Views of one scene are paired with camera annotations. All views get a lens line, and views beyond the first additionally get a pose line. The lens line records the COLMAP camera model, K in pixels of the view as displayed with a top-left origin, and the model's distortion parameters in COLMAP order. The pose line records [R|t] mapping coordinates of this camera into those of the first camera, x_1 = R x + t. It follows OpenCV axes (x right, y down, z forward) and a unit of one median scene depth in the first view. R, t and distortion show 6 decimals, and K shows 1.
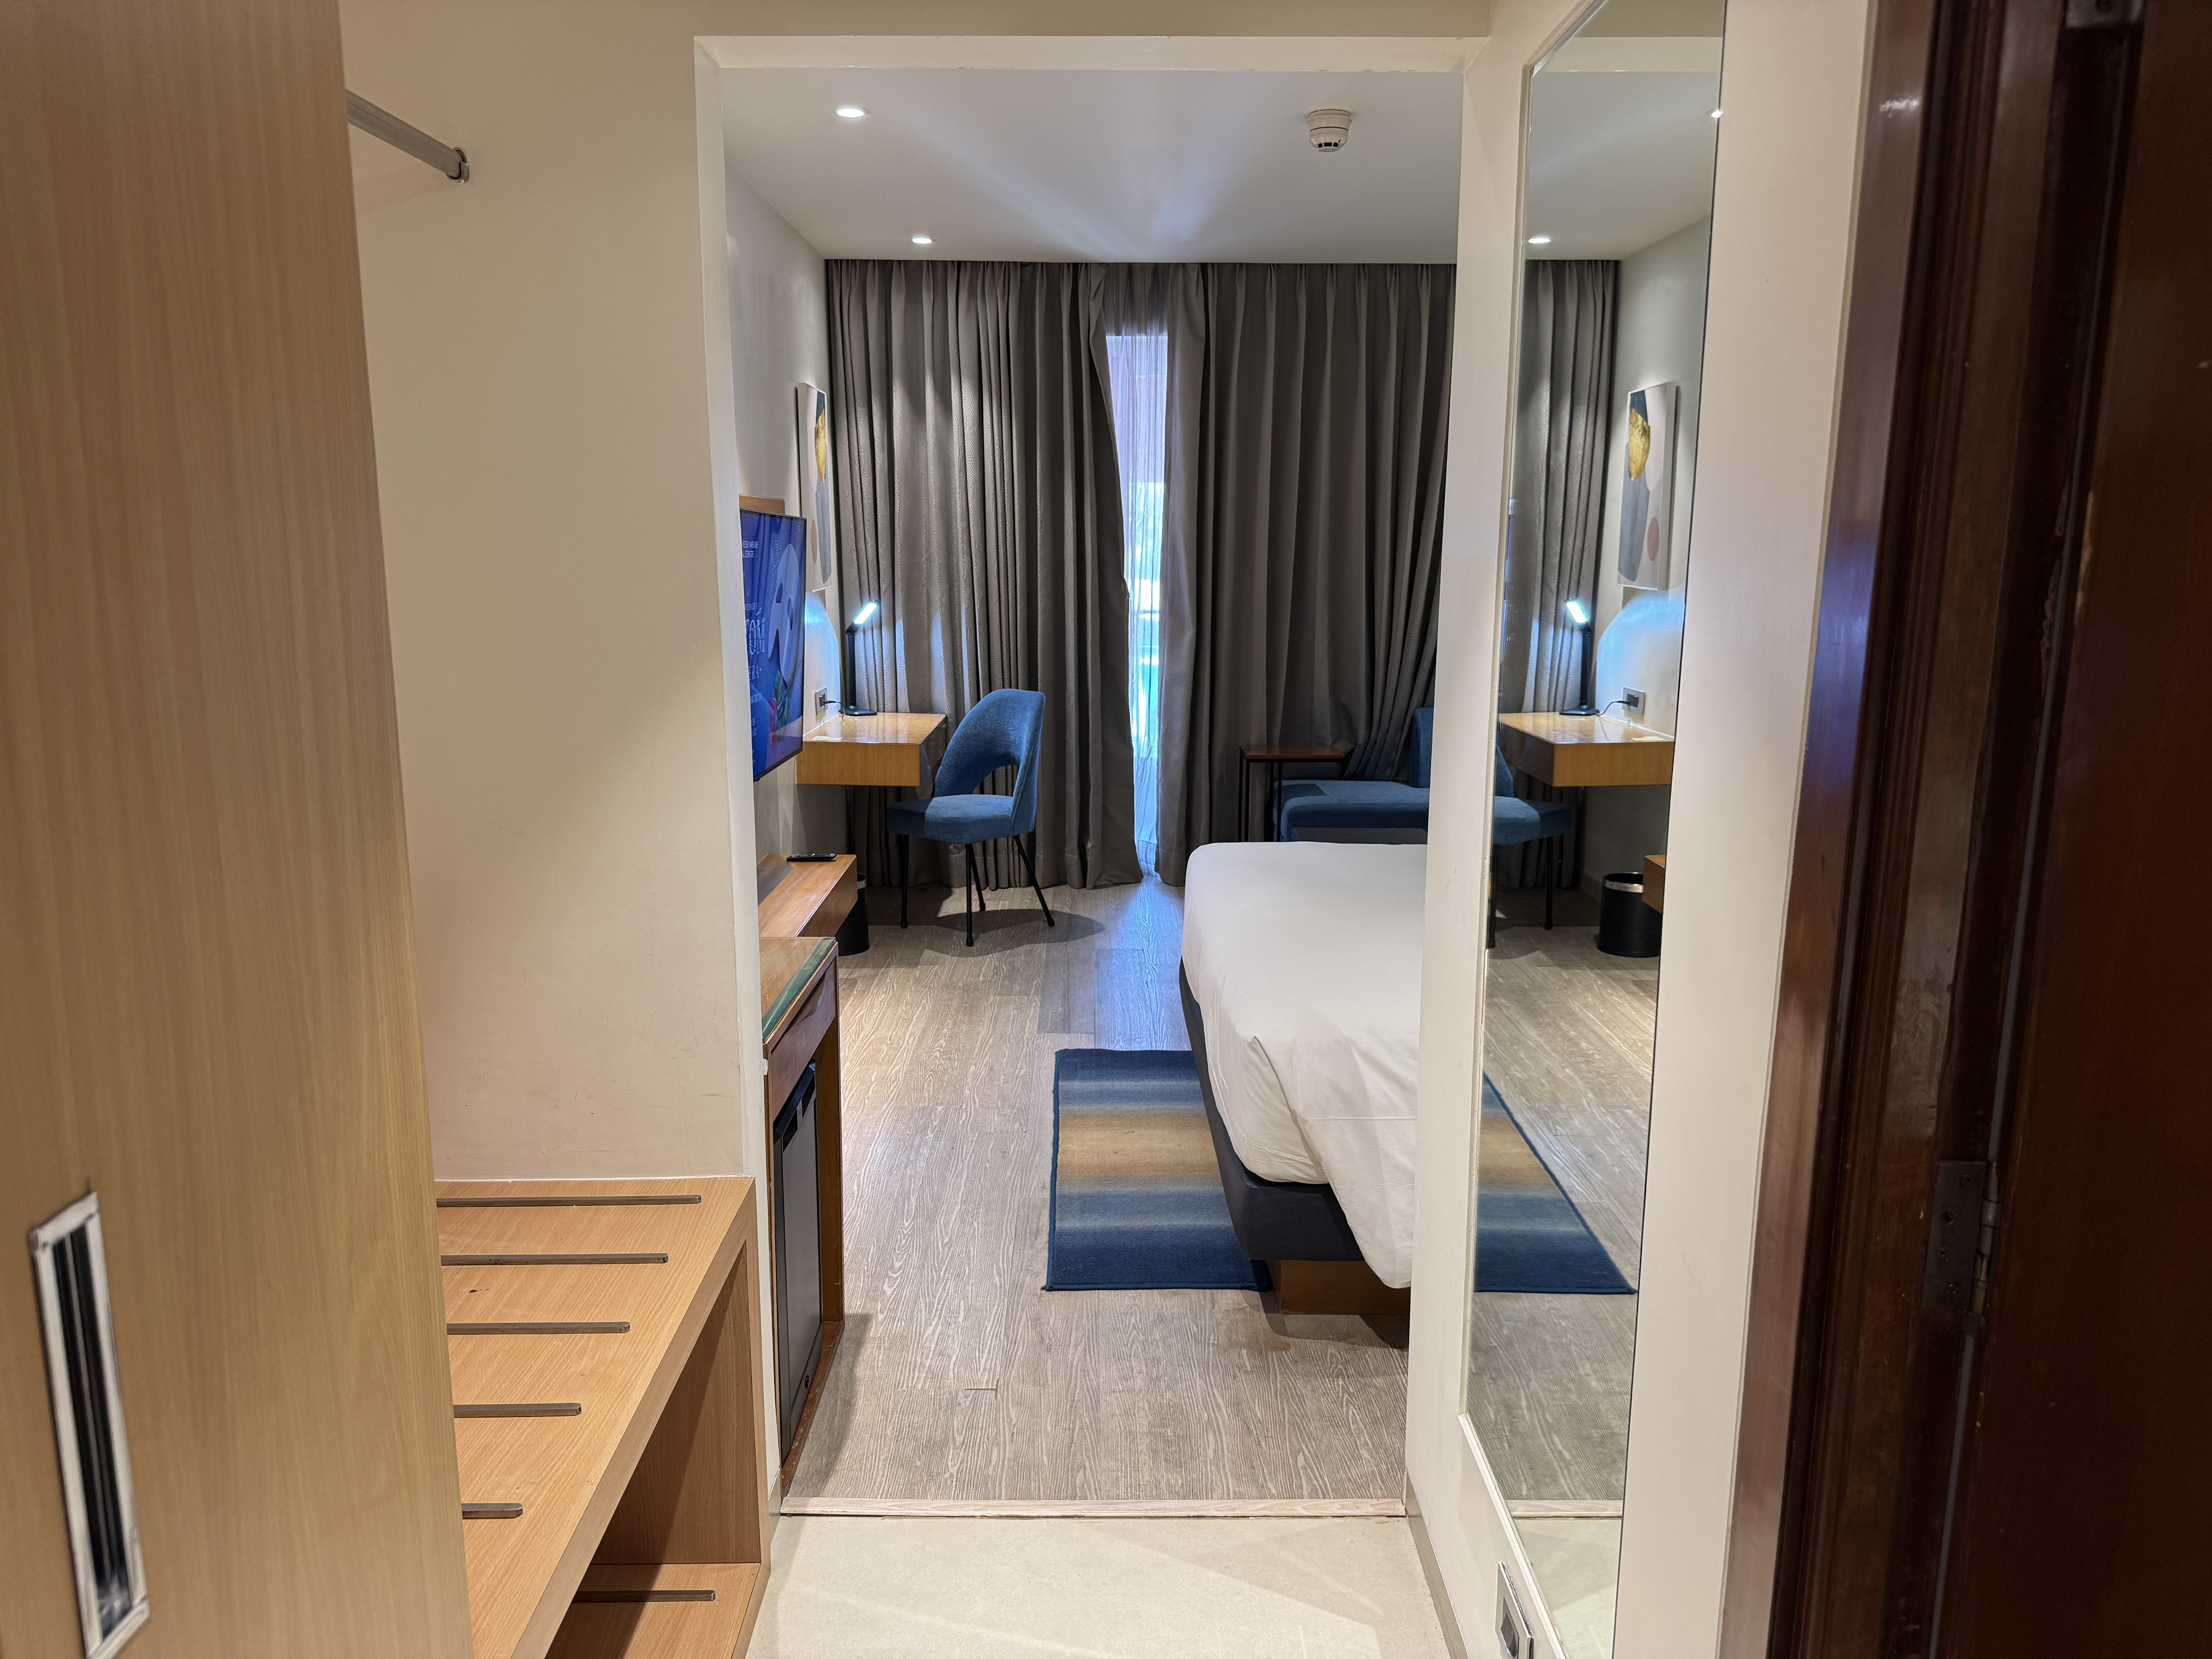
lens RADIAL K [[1564.9, 0, 1108.3], [0, 1564.9, 830.7], [0, 0, 1]] dist [0.018074, -0.028316]
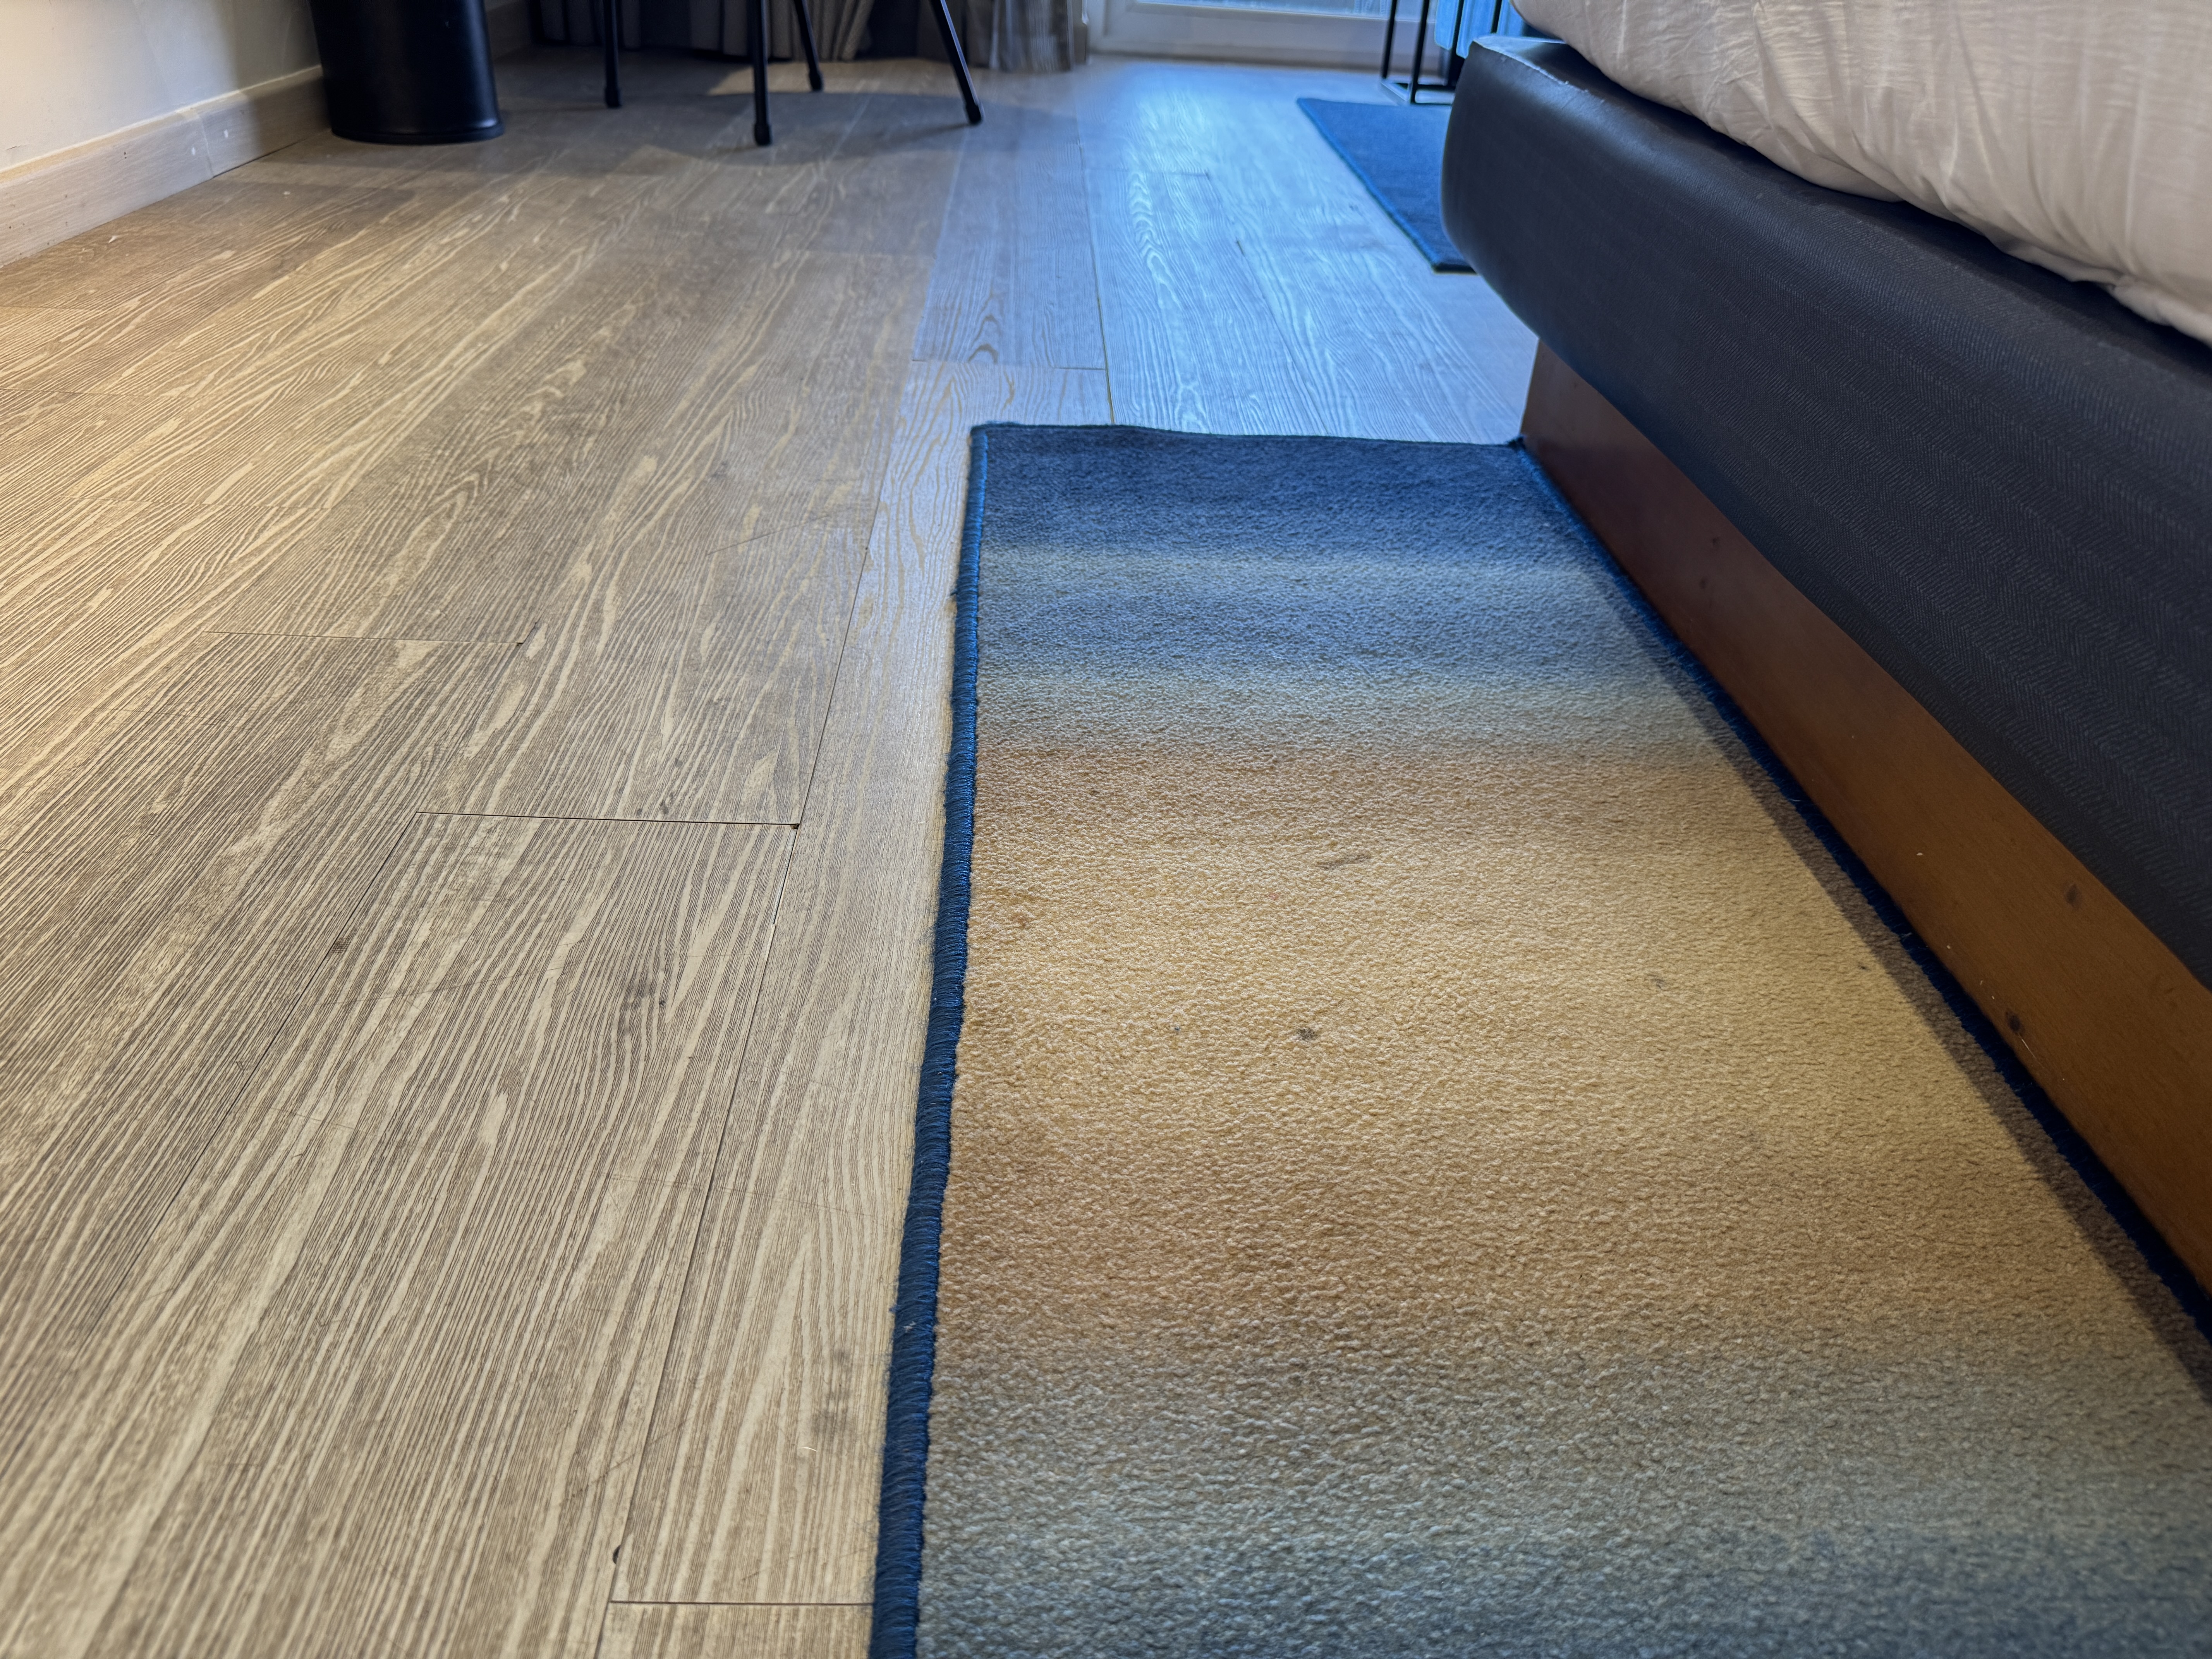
lens RADIAL K [[1564.9, 0, 1096.1], [0, 1564.9, 833.4], [0, 0, 1]] dist [0.018074, -0.028316]
pose [[0.997946, 0.040567, 0.049571, -0.024200], [-0.056059, 0.927534, 0.369510, 0.112999], [-0.030989, -0.371530, 0.927904, 0.771101]]
